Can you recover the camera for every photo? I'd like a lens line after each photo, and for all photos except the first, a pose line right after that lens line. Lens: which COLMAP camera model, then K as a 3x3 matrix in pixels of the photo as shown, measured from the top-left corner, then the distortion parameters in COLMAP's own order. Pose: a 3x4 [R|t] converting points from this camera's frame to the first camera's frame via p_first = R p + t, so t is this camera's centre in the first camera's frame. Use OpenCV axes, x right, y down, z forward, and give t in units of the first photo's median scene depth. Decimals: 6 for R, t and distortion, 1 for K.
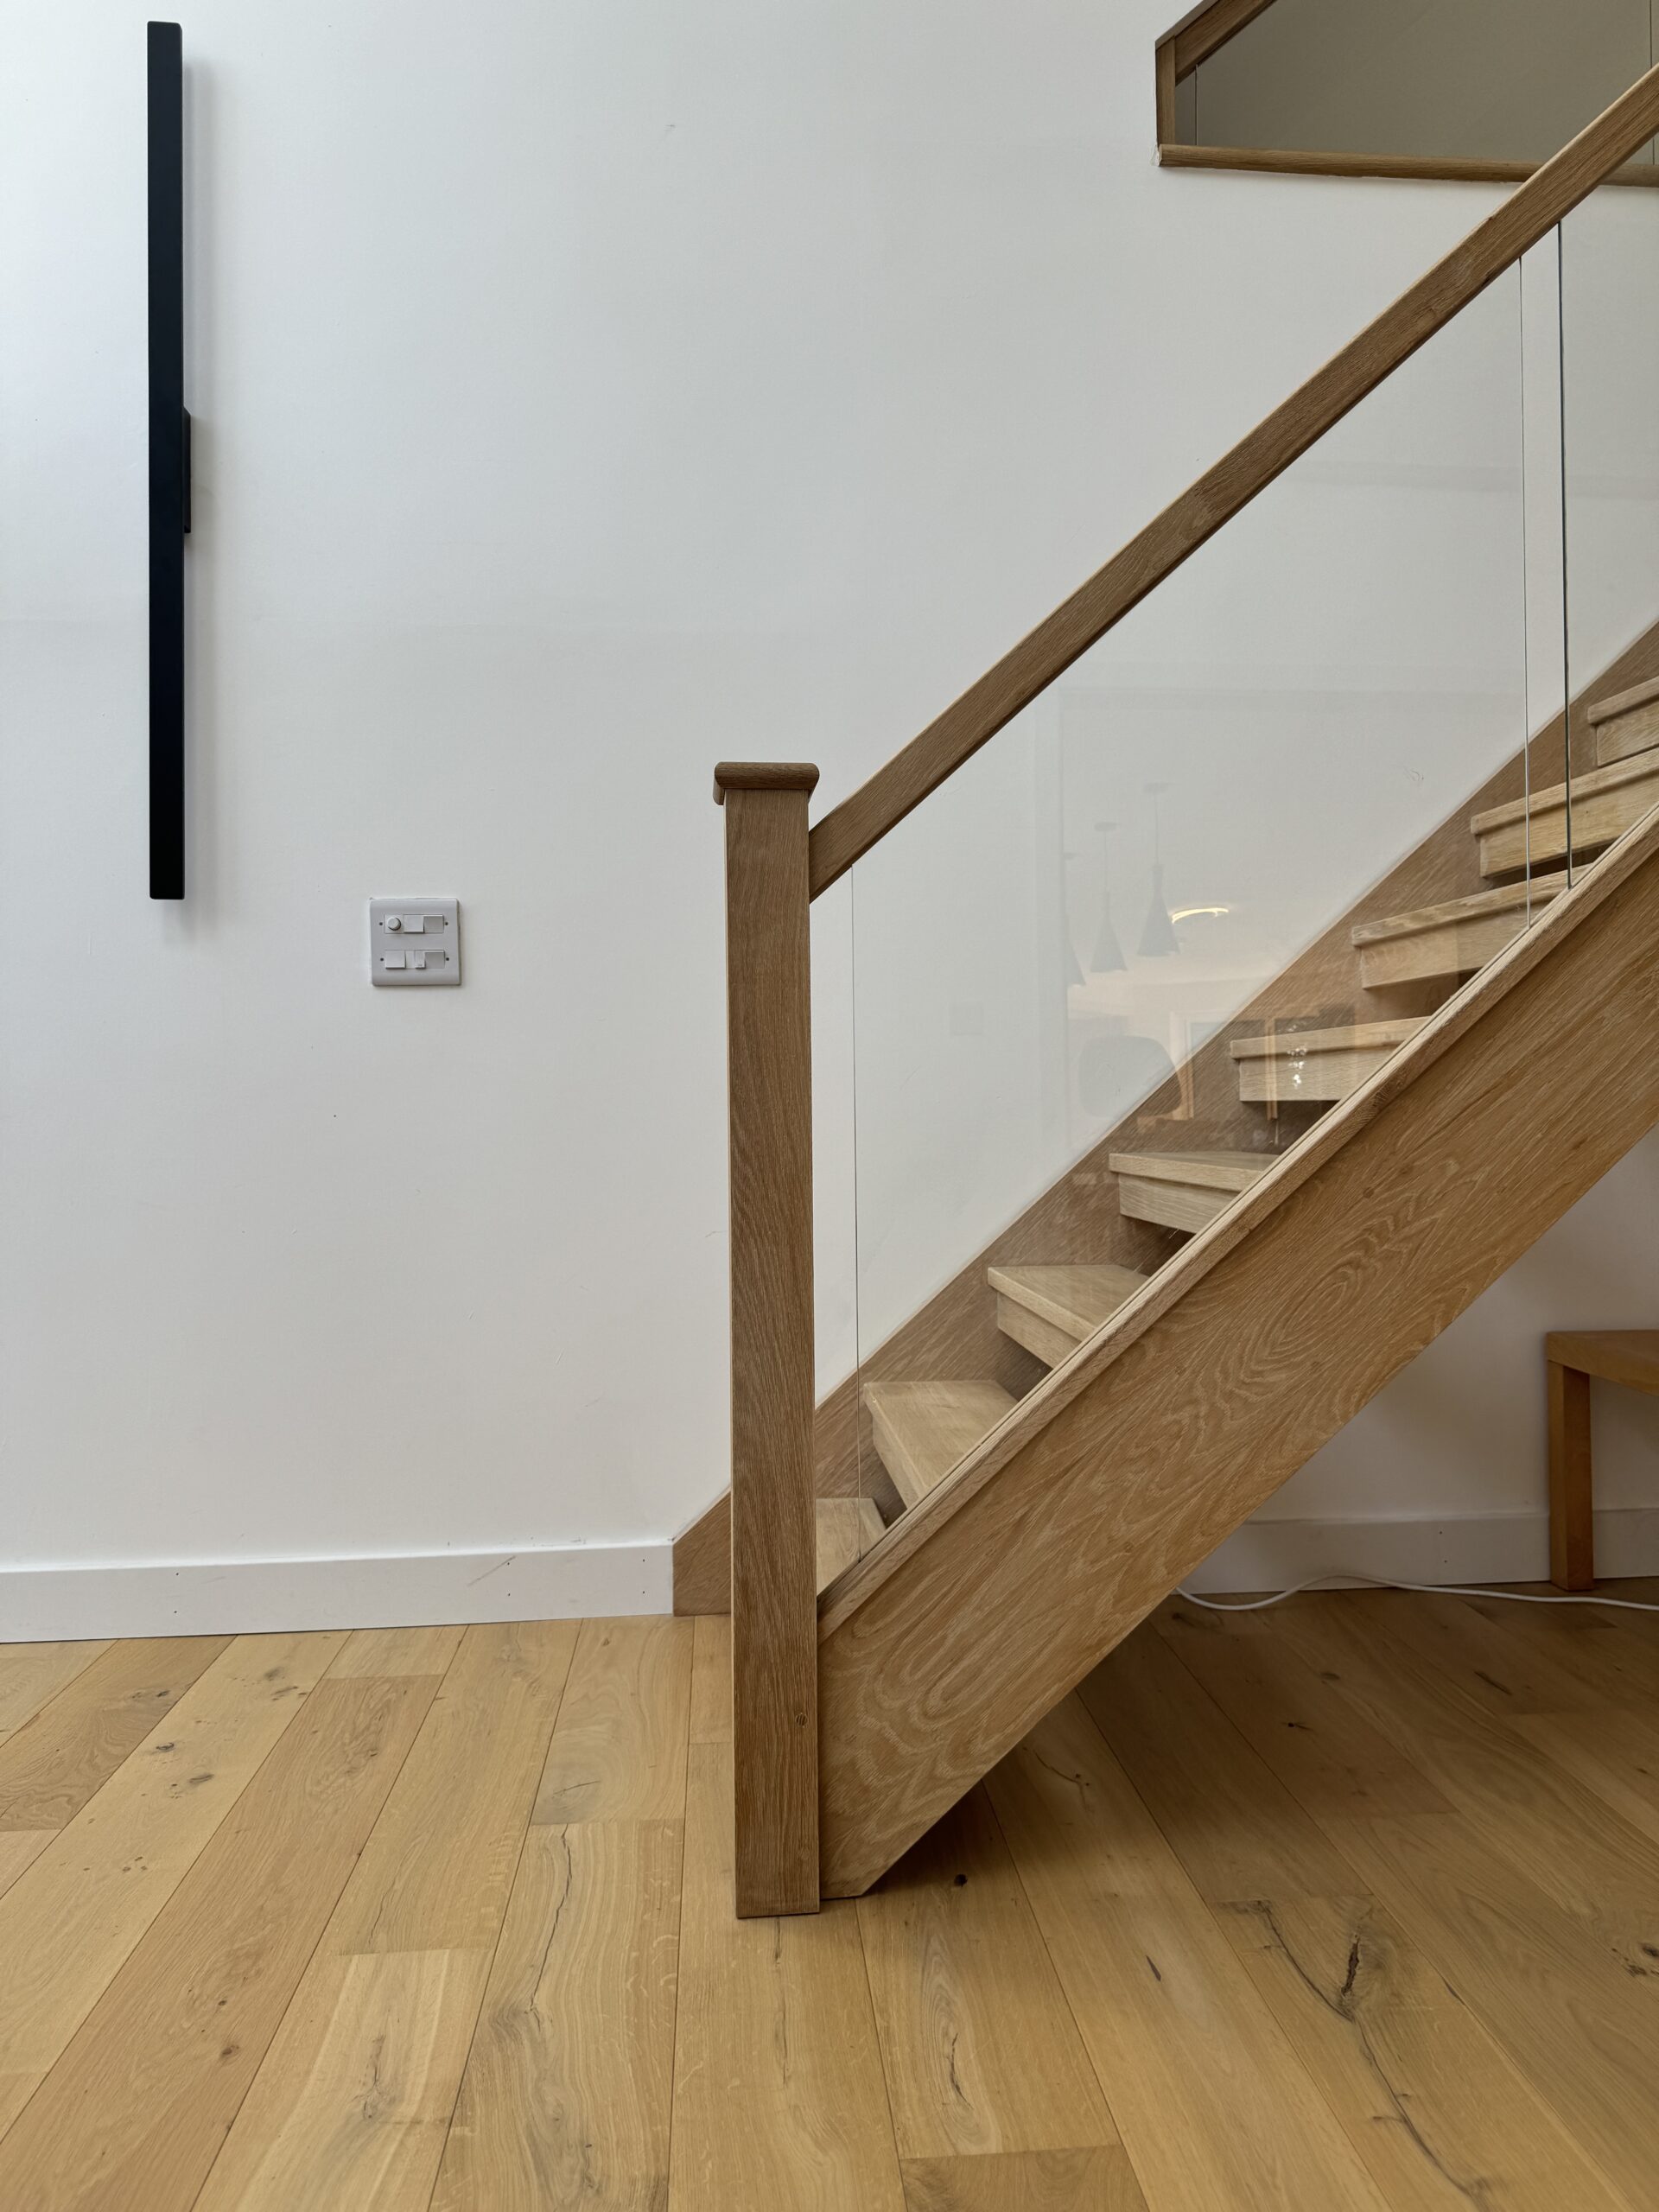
lens RADIAL K [[1581.0, 0, 845.3], [0, 1581.0, 1081.8], [0, 0, 1]] dist [0.007954, -0.013186]
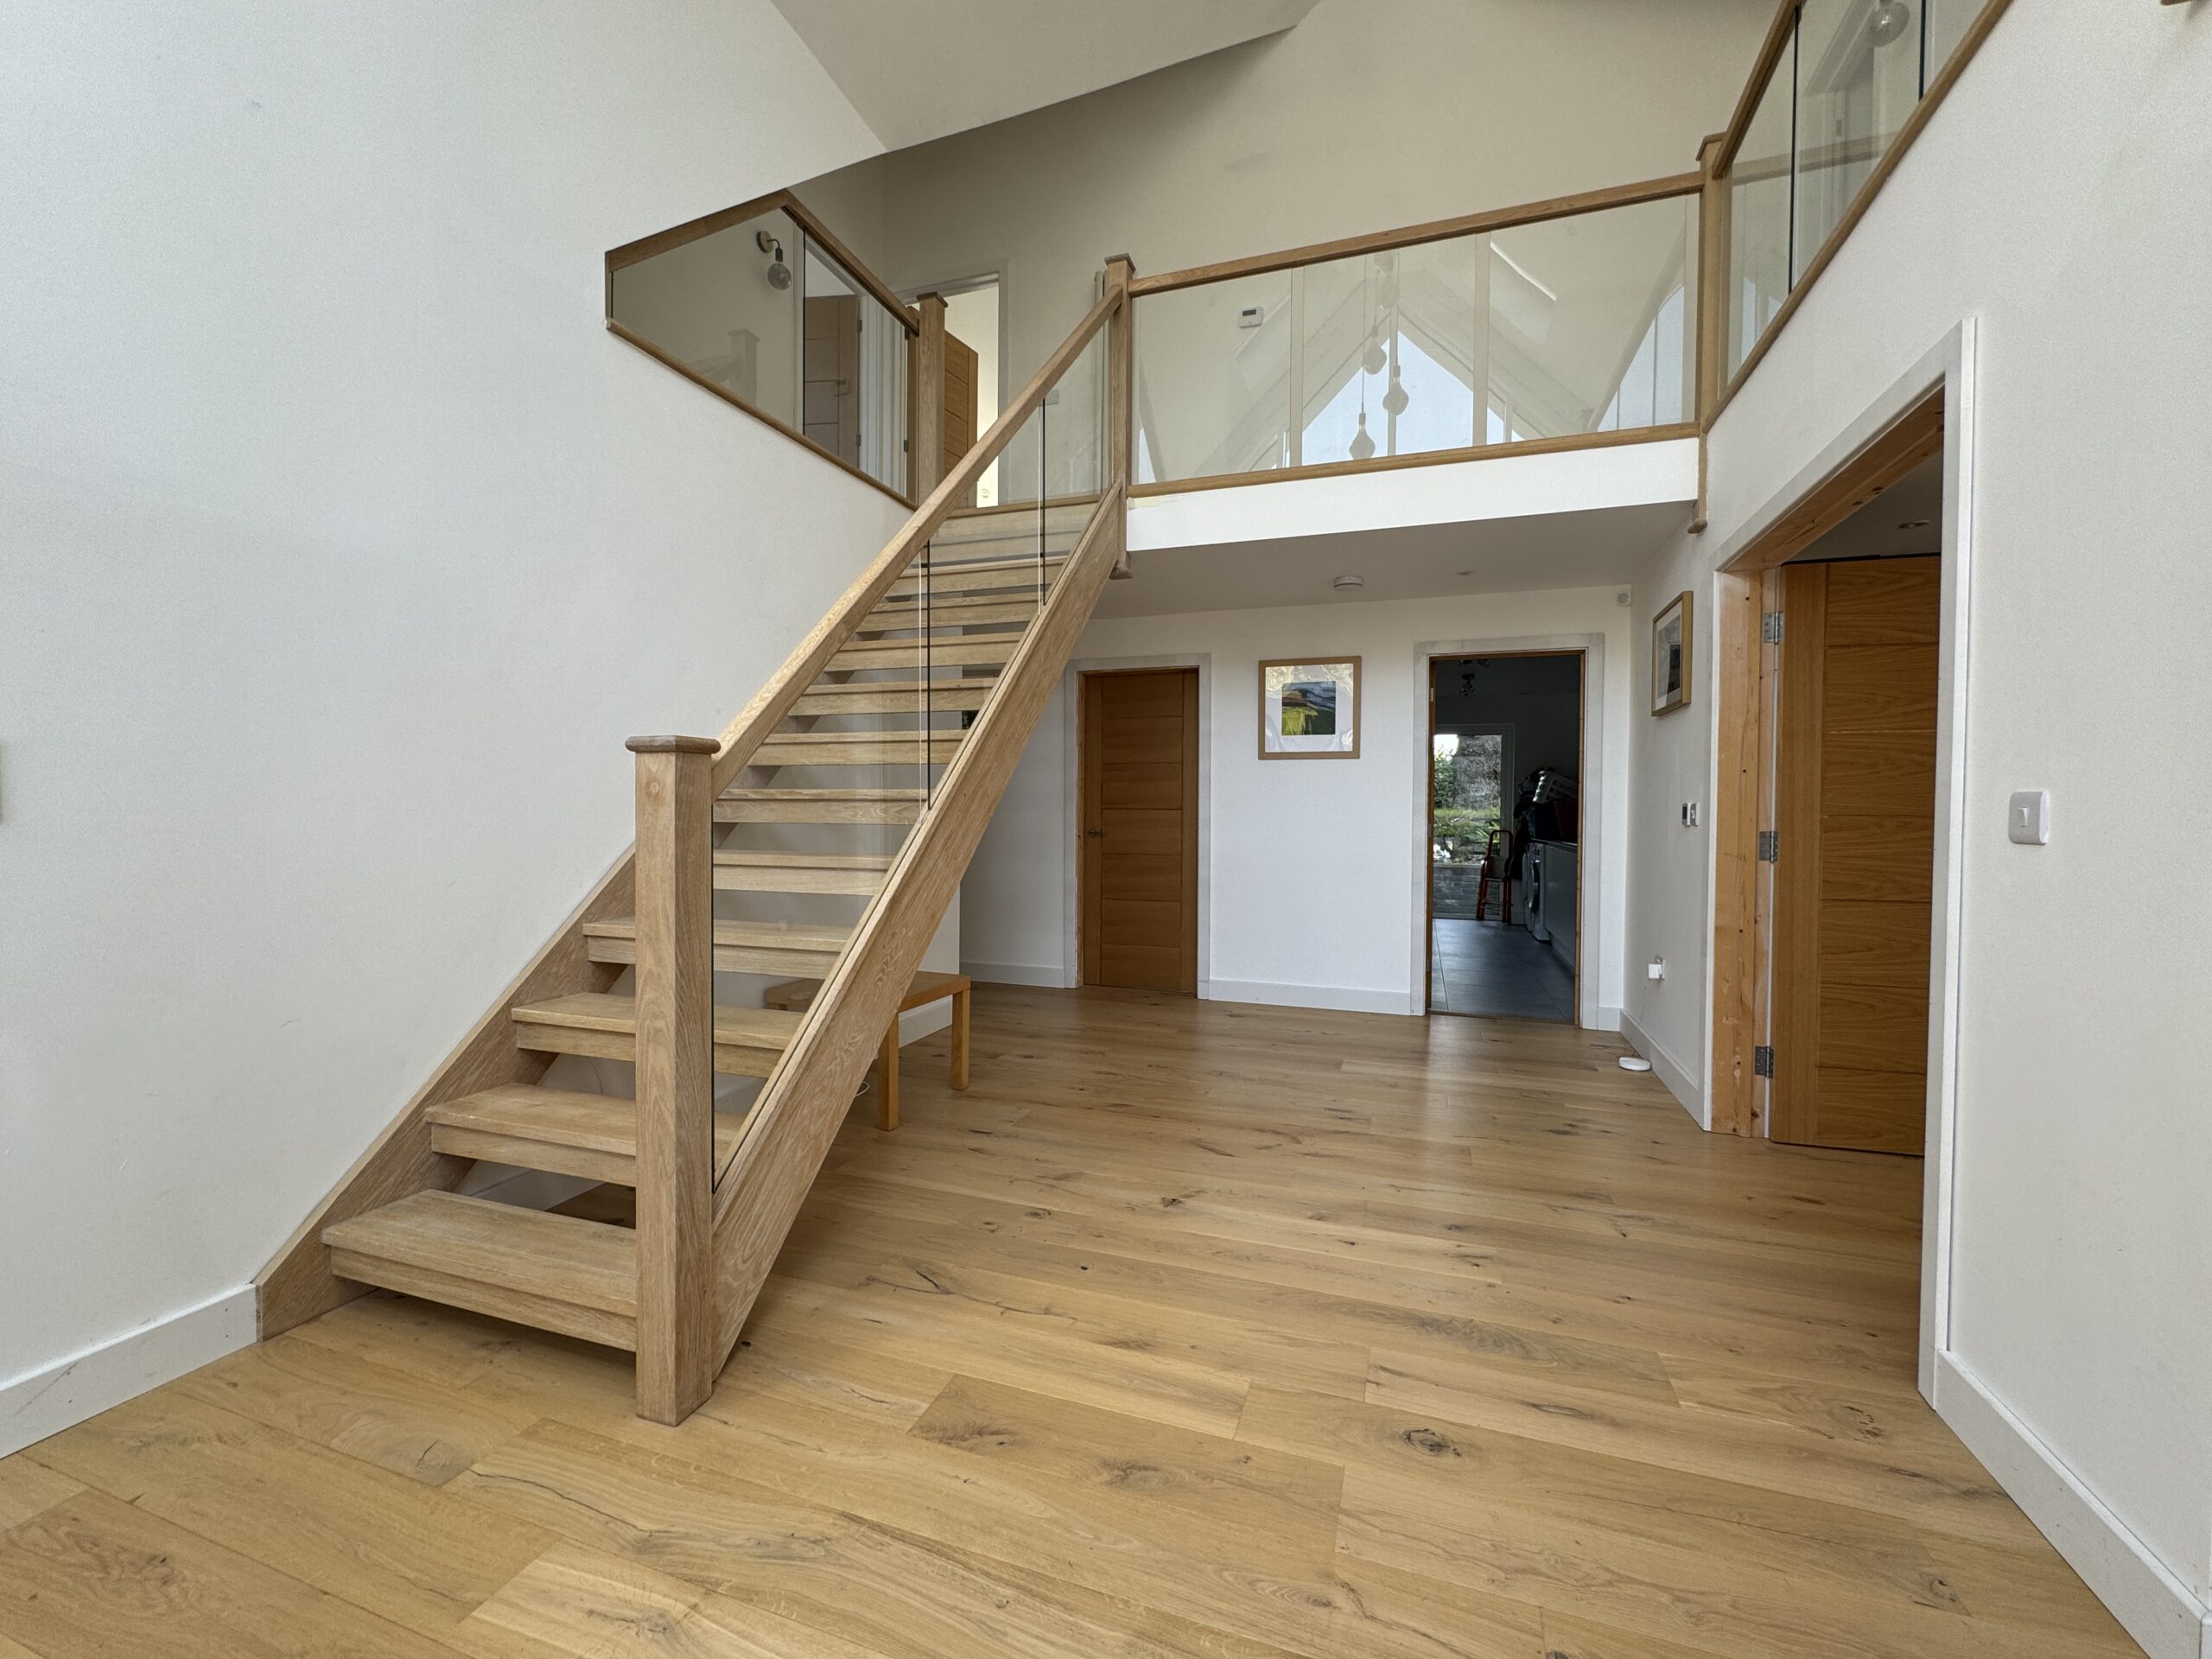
lens RADIAL K [[916.6, 0, 1090.7], [0, 916.6, 827.1], [0, 0, 1]] dist [0.000697, 0.000223]
pose [[0.414349, -0.003085, 0.910113, -0.747146], [-0.018534, 0.999758, 0.011826, -0.122954], [-0.909929, -0.021768, 0.414192, 0.204796]]
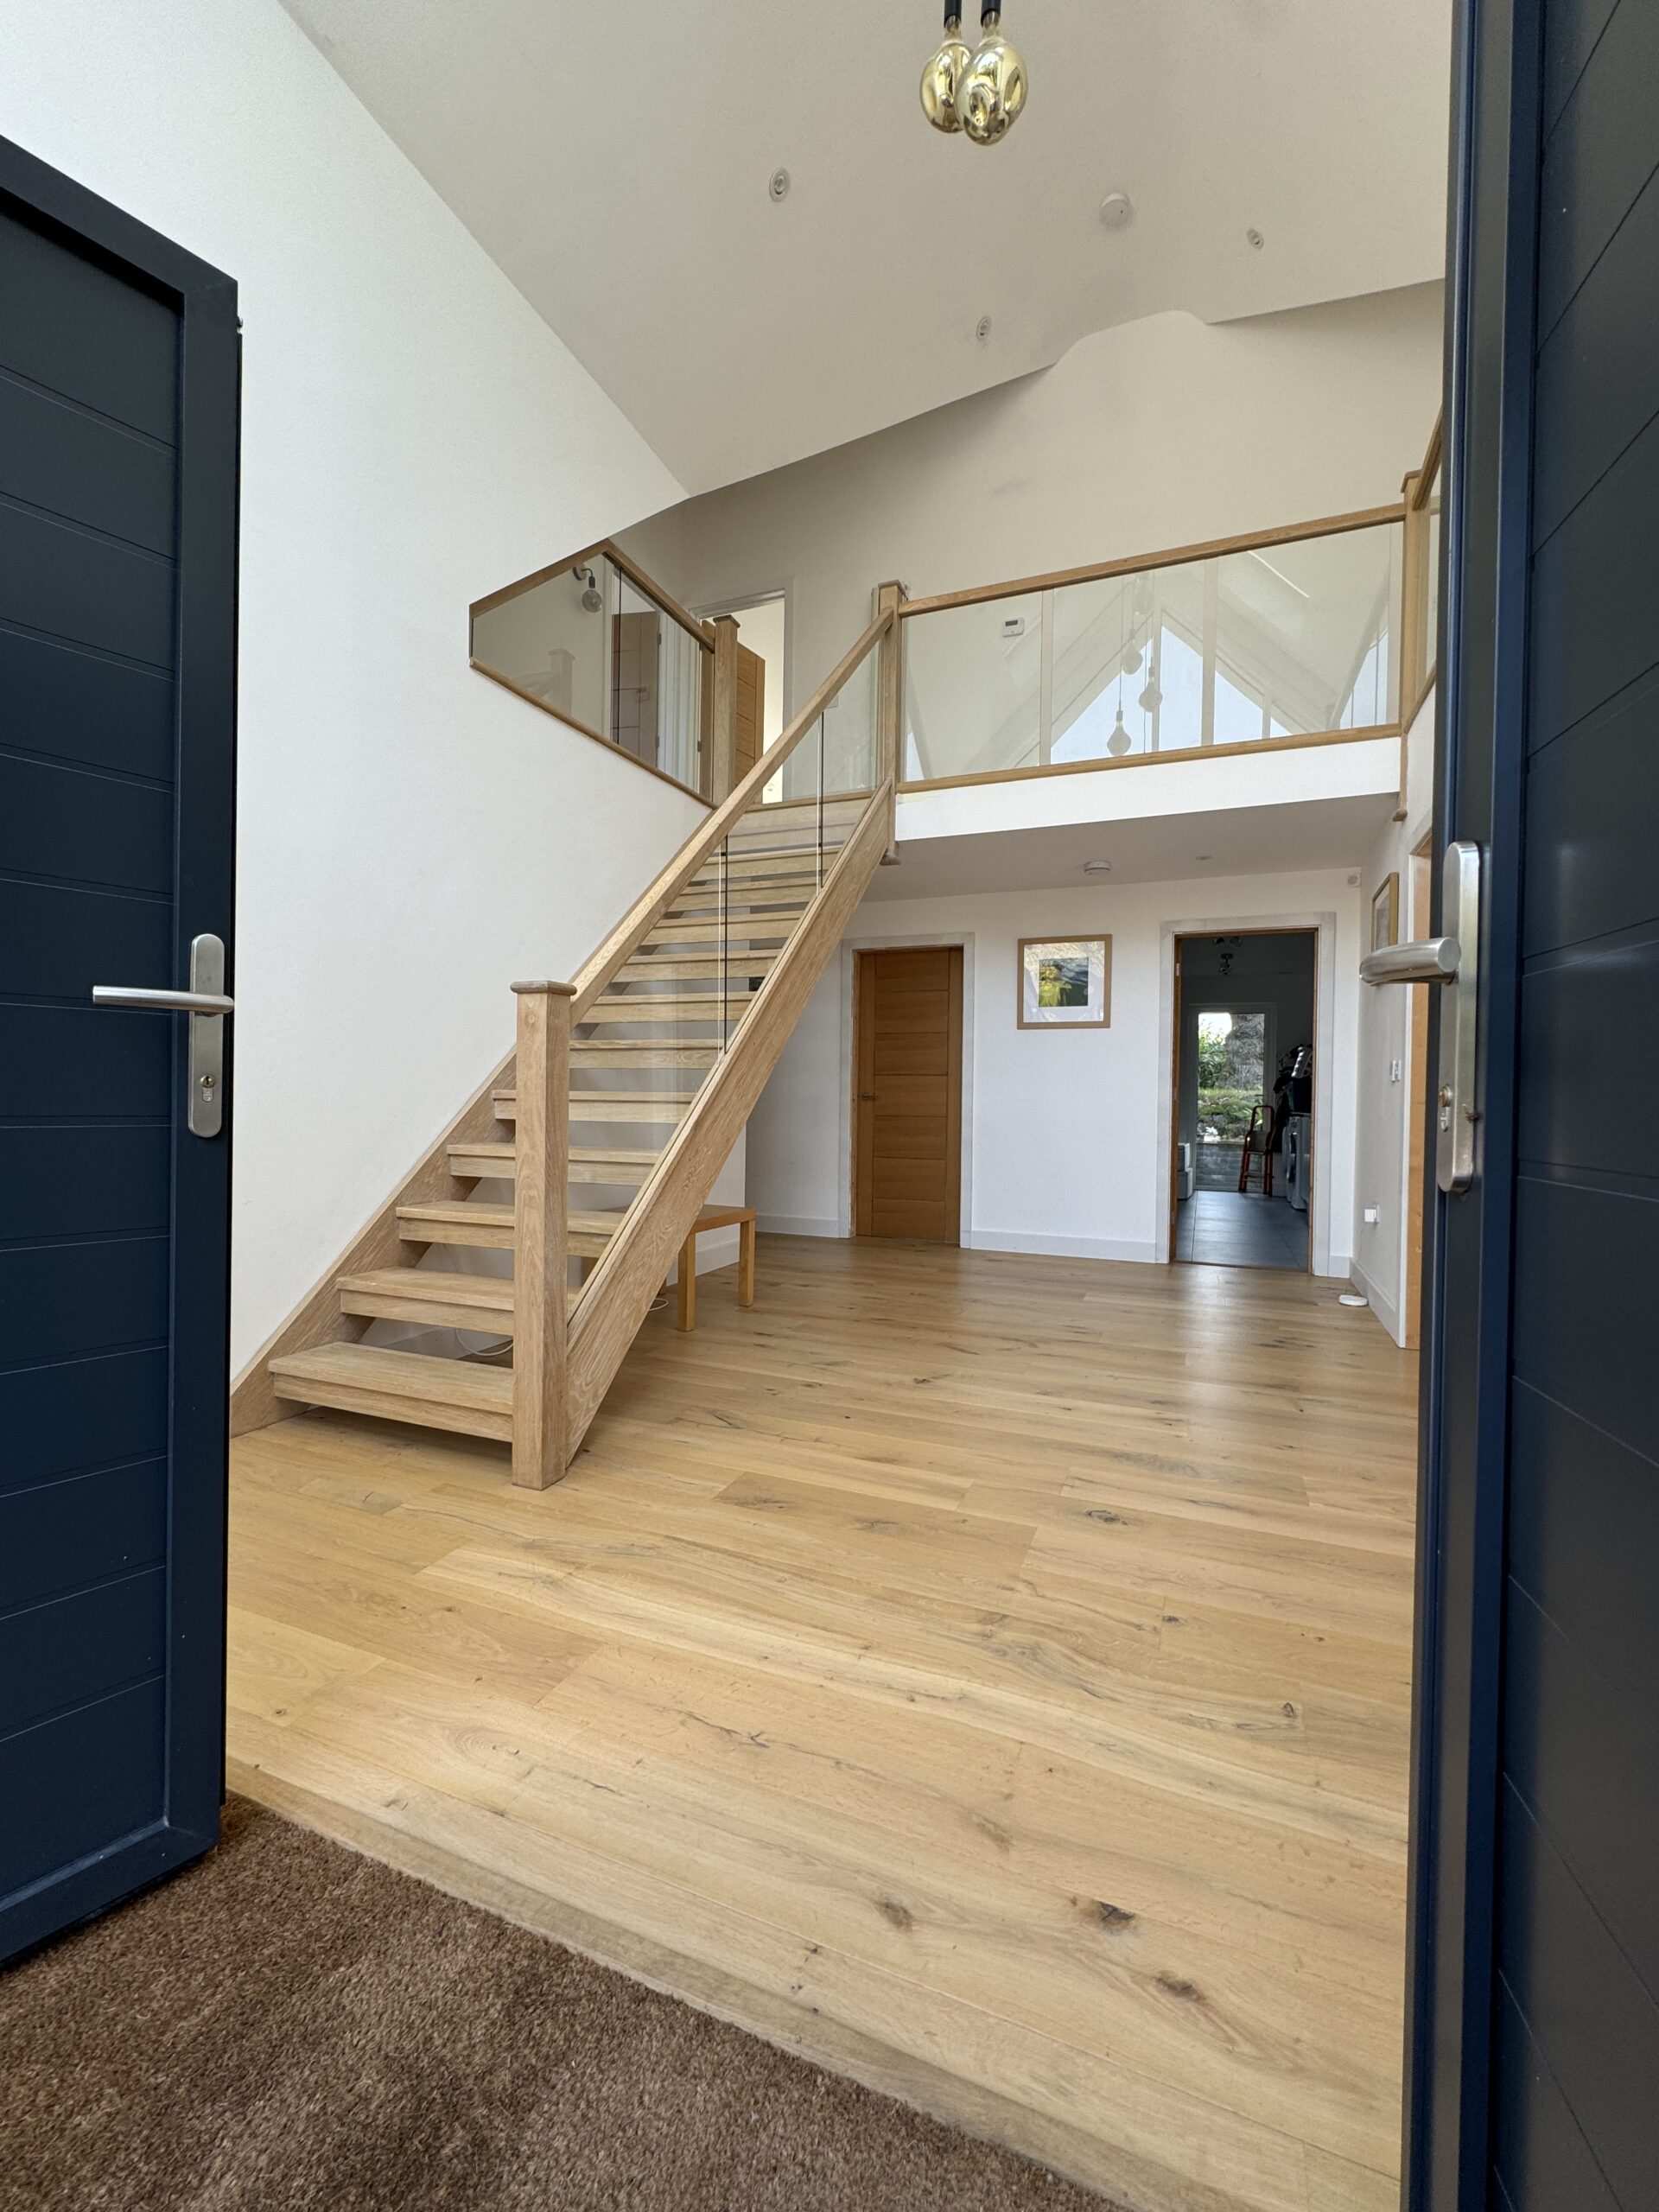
lens RADIAL K [[916.6, 0, 822.5], [0, 916.6, 1106.7], [0, 0, 1]] dist [0.000697, 0.000223]
pose [[0.462026, 0.008193, 0.886828, -1.023238], [-0.025707, 0.999661, 0.004158, -0.037427], [-0.886494, -0.024718, 0.462080, 0.046532]]
